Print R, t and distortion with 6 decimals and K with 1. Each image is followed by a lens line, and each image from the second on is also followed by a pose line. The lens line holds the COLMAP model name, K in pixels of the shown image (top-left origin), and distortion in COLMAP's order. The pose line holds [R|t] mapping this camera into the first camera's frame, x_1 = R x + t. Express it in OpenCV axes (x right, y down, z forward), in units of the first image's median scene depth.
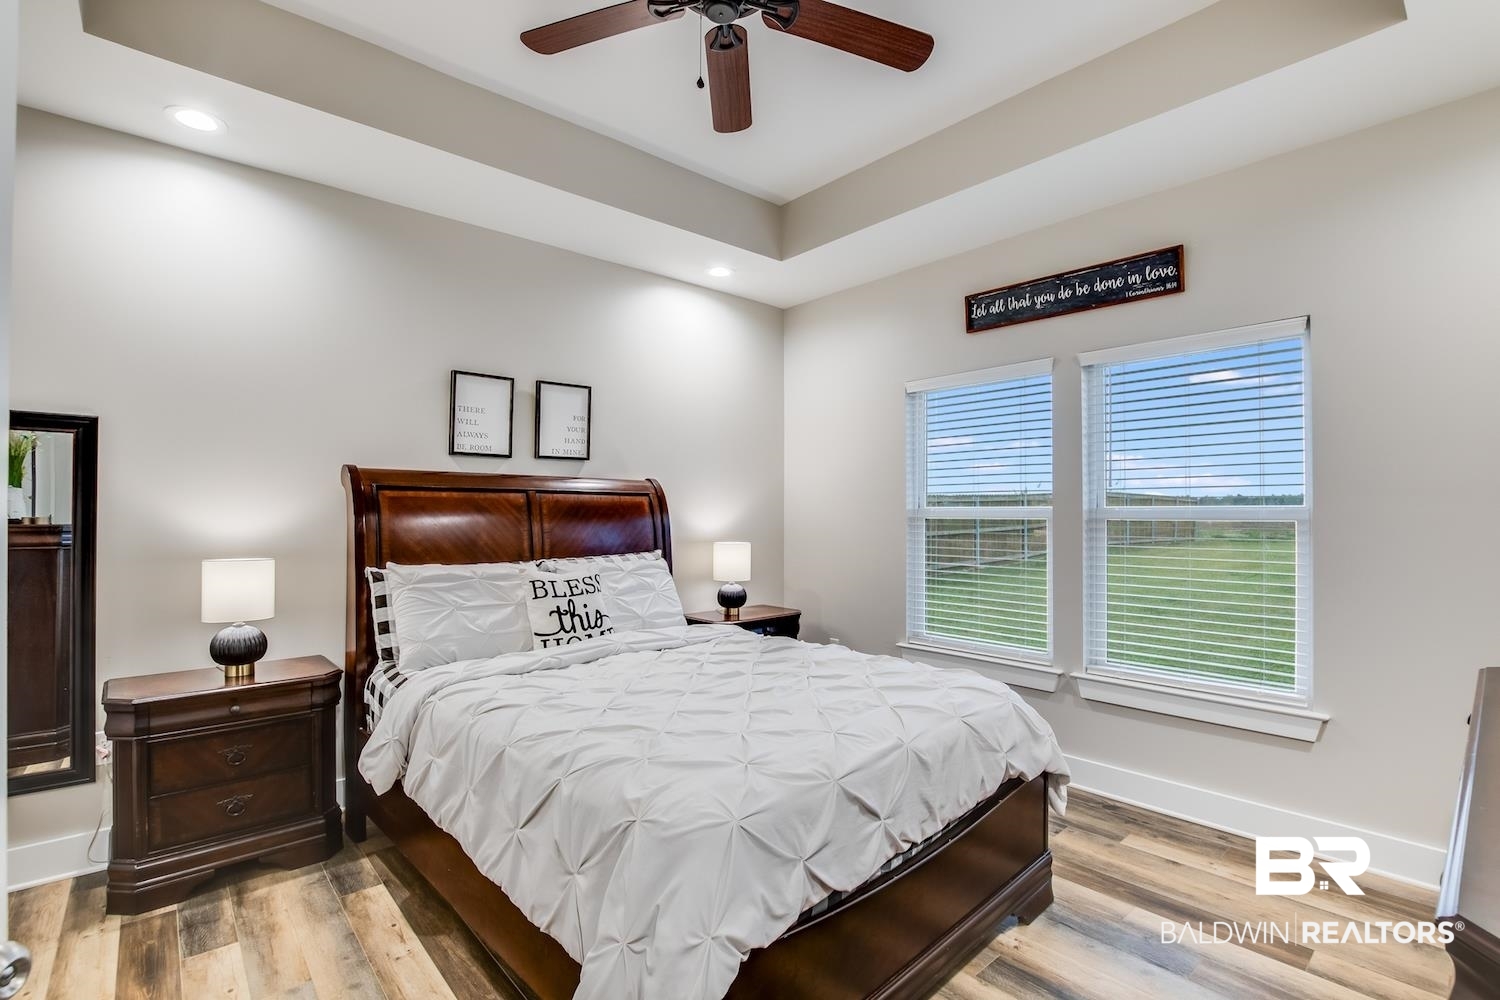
lens RADIAL K [[699.0, 0, 746.5], [0, 699.0, 504.6], [0, 0, 1]] dist [0.000853, -0.000003]
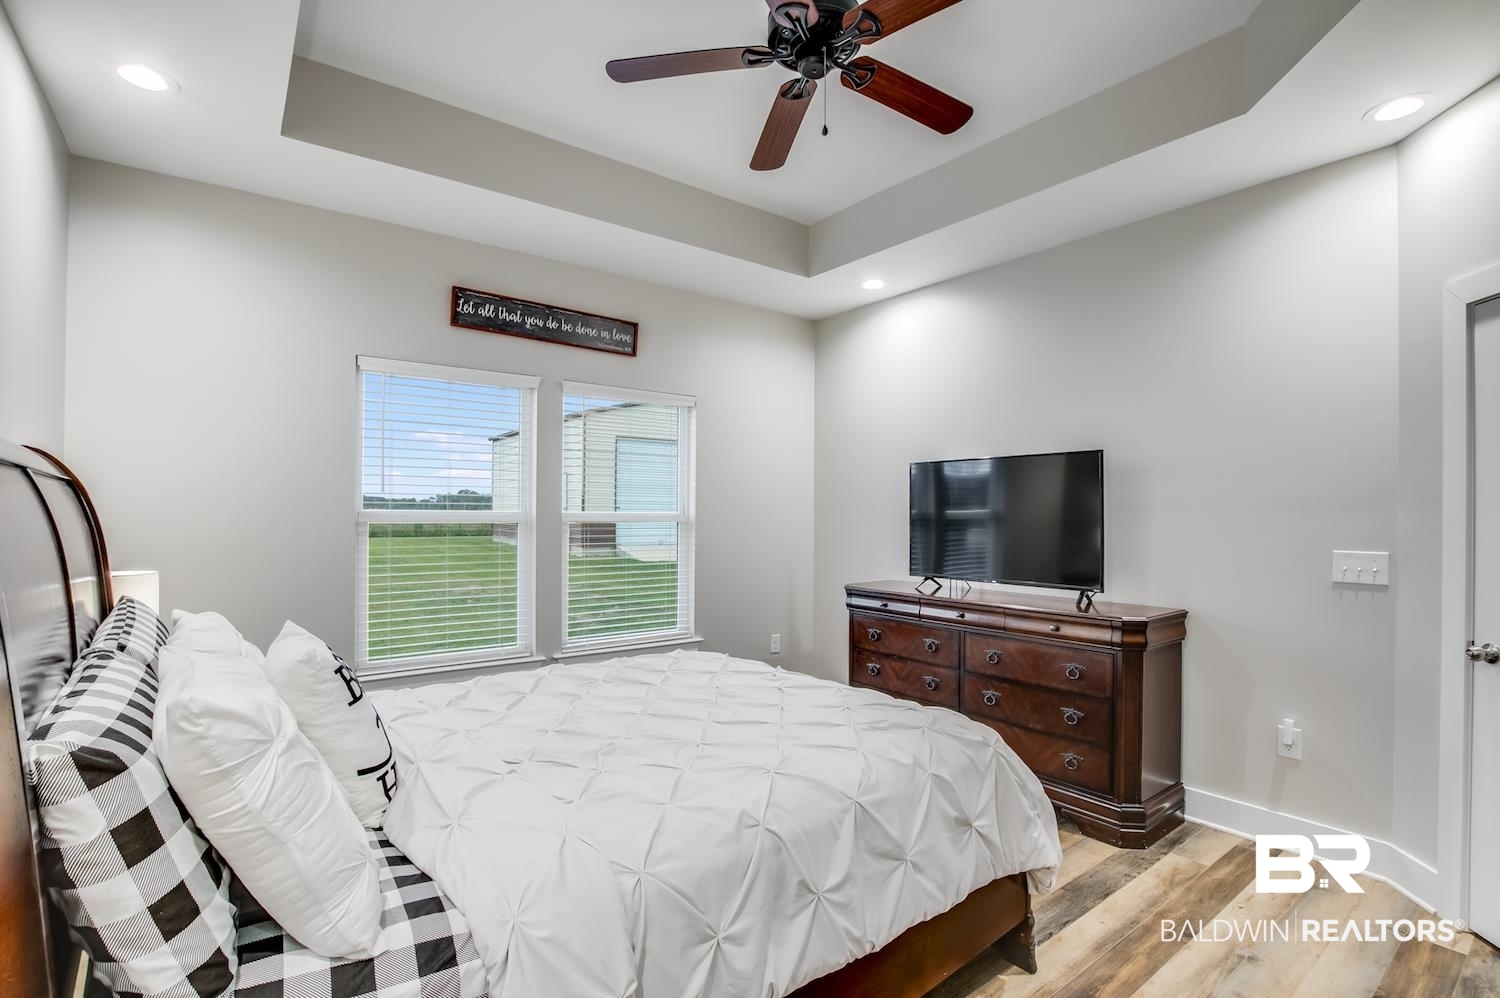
lens RADIAL K [[699.0, 0, 746.5], [0, 699.0, 503.6], [0, 0, 1]] dist [0.000853, -0.000003]
pose [[0.073919, 0.012044, 0.997192, -0.619546], [-0.012376, 0.999861, -0.011159, -0.000998], [-0.997187, -0.011517, 0.074057, 0.566293]]
